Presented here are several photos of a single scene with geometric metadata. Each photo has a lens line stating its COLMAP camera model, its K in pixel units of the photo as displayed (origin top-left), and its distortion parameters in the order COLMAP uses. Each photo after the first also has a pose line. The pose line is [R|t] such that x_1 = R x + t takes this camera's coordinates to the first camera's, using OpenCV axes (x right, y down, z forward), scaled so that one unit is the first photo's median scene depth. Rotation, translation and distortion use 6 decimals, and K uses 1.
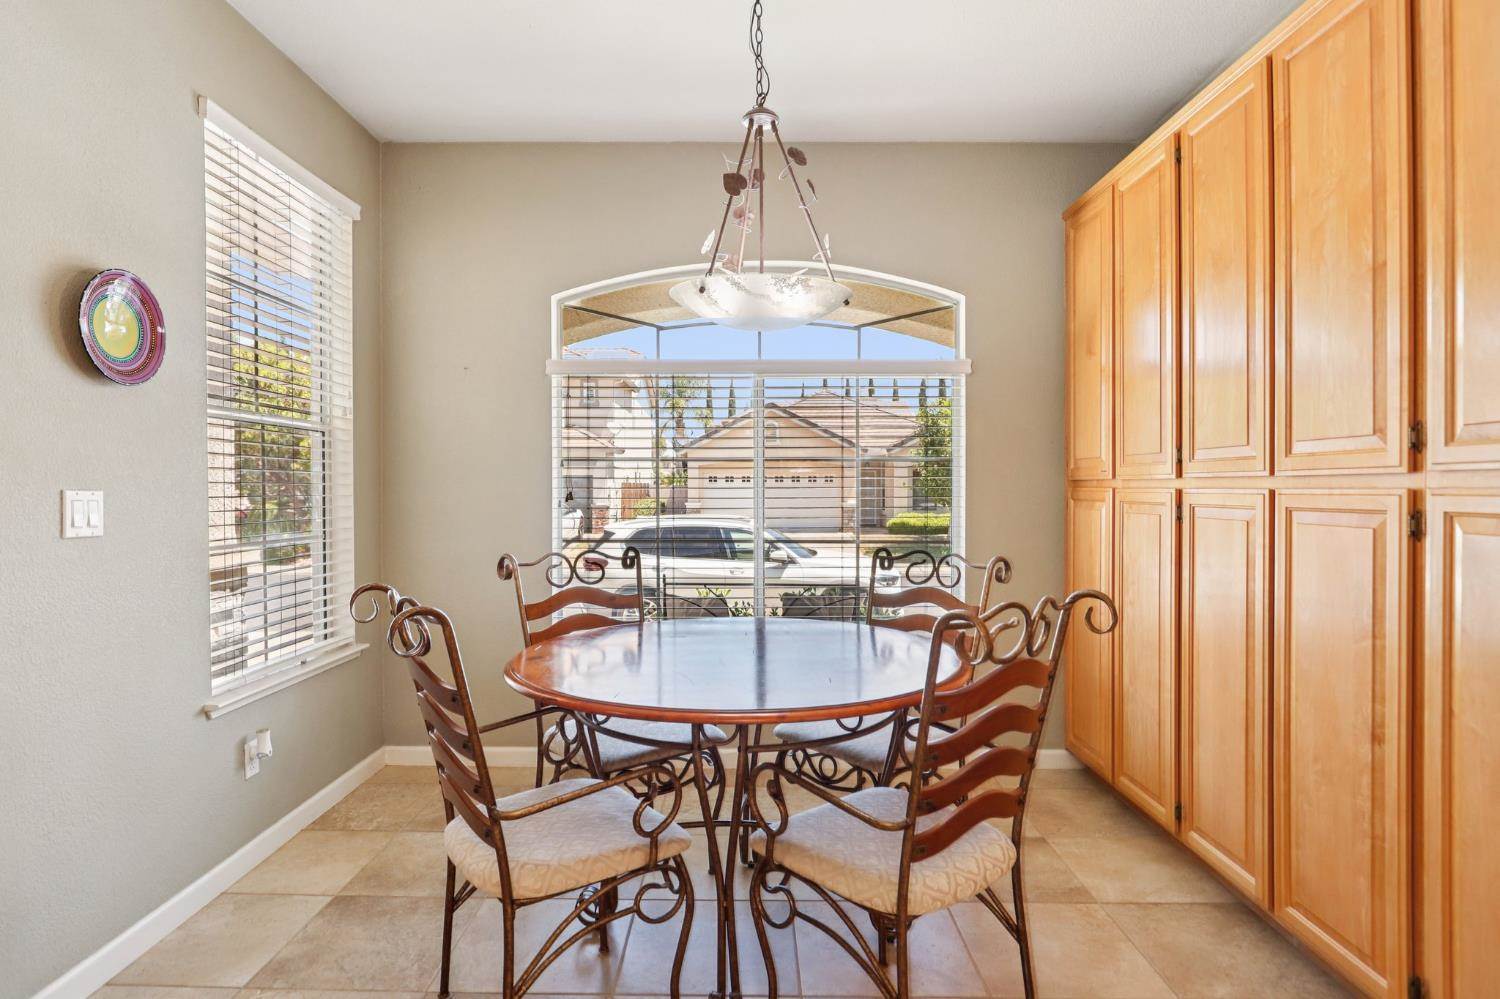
lens RADIAL K [[793.4, 0, 750.0], [0, 793.4, 499.5], [0, 0, 1]] dist [-0.034605, 0.000510]
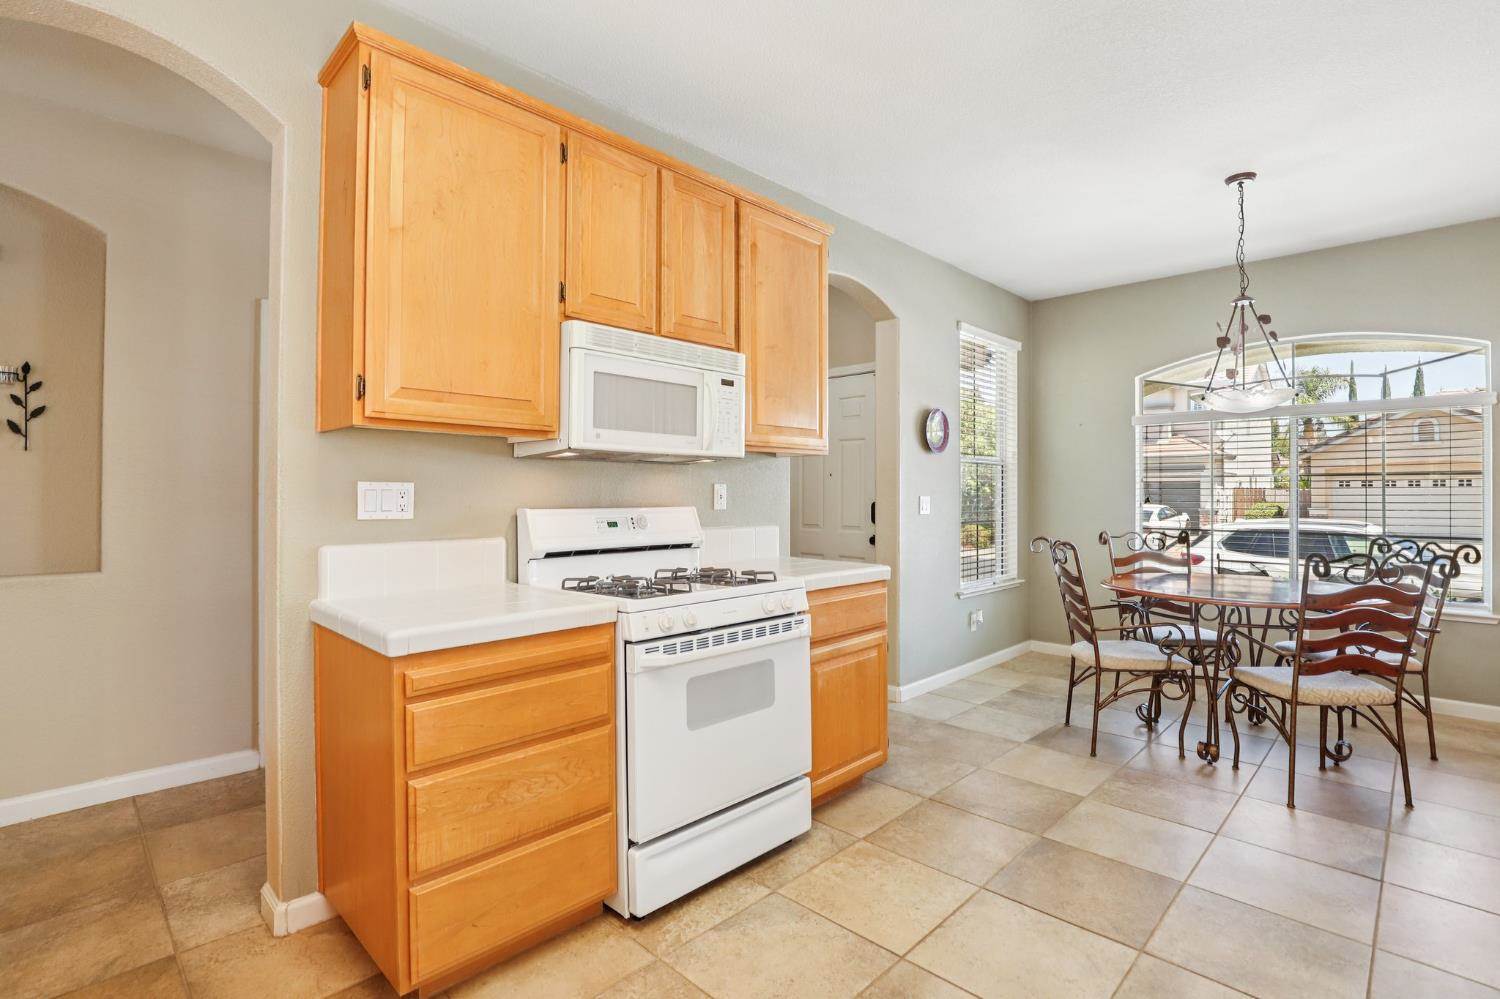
lens RADIAL K [[712.3, 0, 750.0], [0, 712.3, 499.5], [0, 0, 1]] dist [-0.020586, 0.000084]
pose [[0.714283, 0.006341, -0.699828, 0.349930], [-0.009522, 0.999954, -0.000659, 0.006588], [0.699792, 0.007135, 0.714311, -1.025847]]
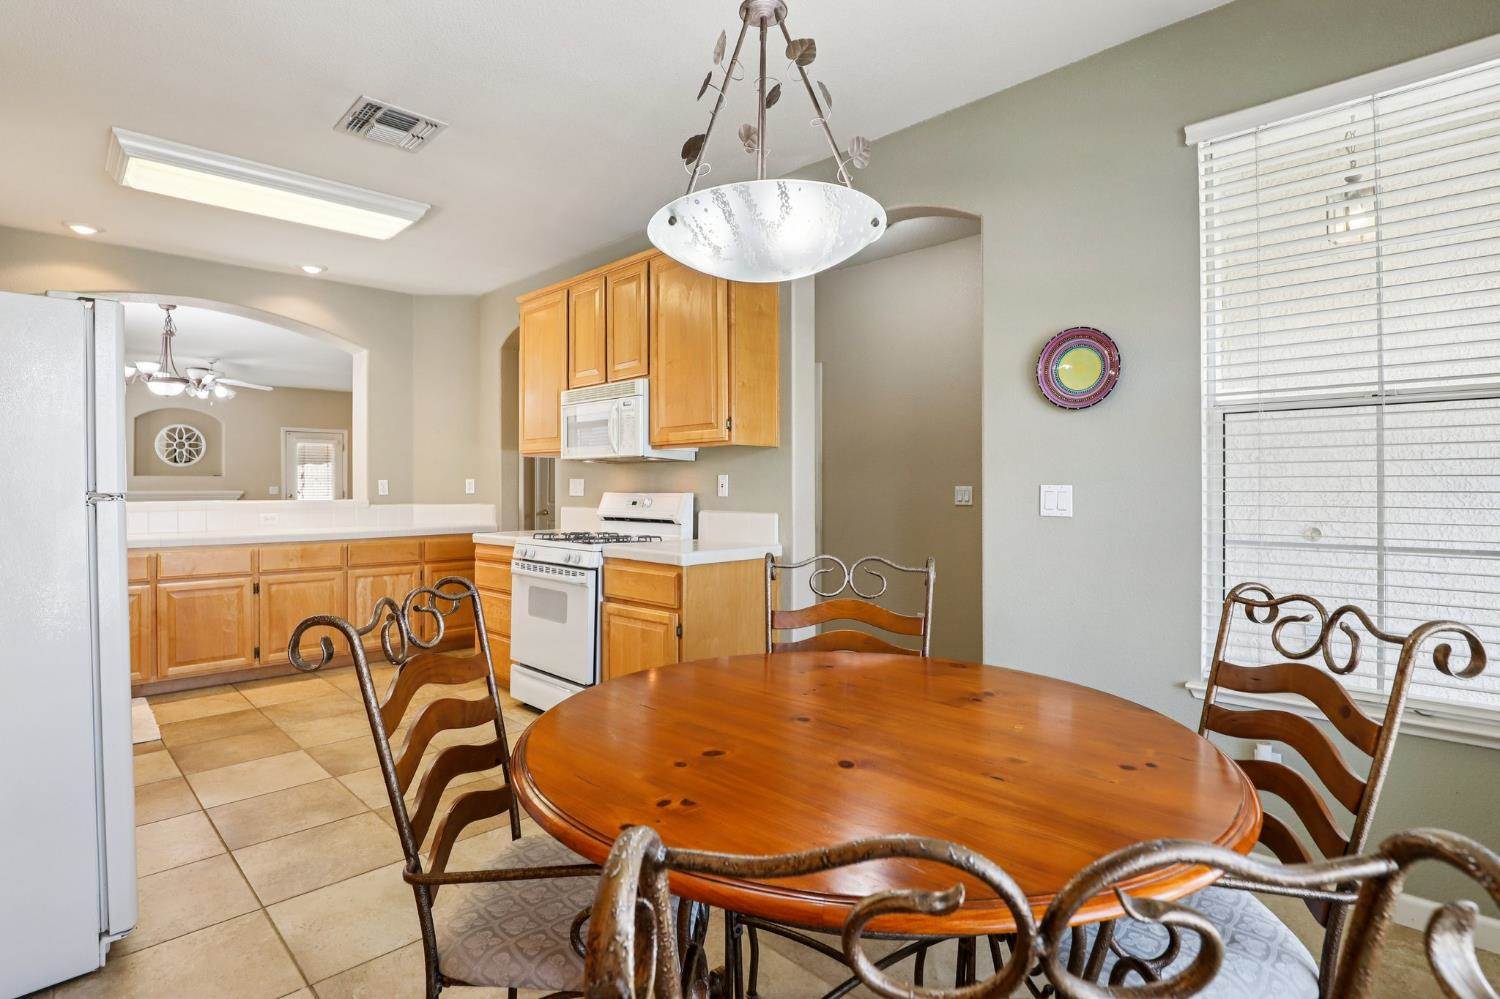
lens RADIAL K [[760.0, 0, 750.0], [0, 760.0, 499.5], [0, 0, 1]] dist [-0.000253, -0.000155]
pose [[-0.711590, 0.013641, -0.702463, 0.564206], [-0.006262, 0.999649, 0.025755, -0.015720], [0.702567, 0.022726, -0.711254, 1.547172]]
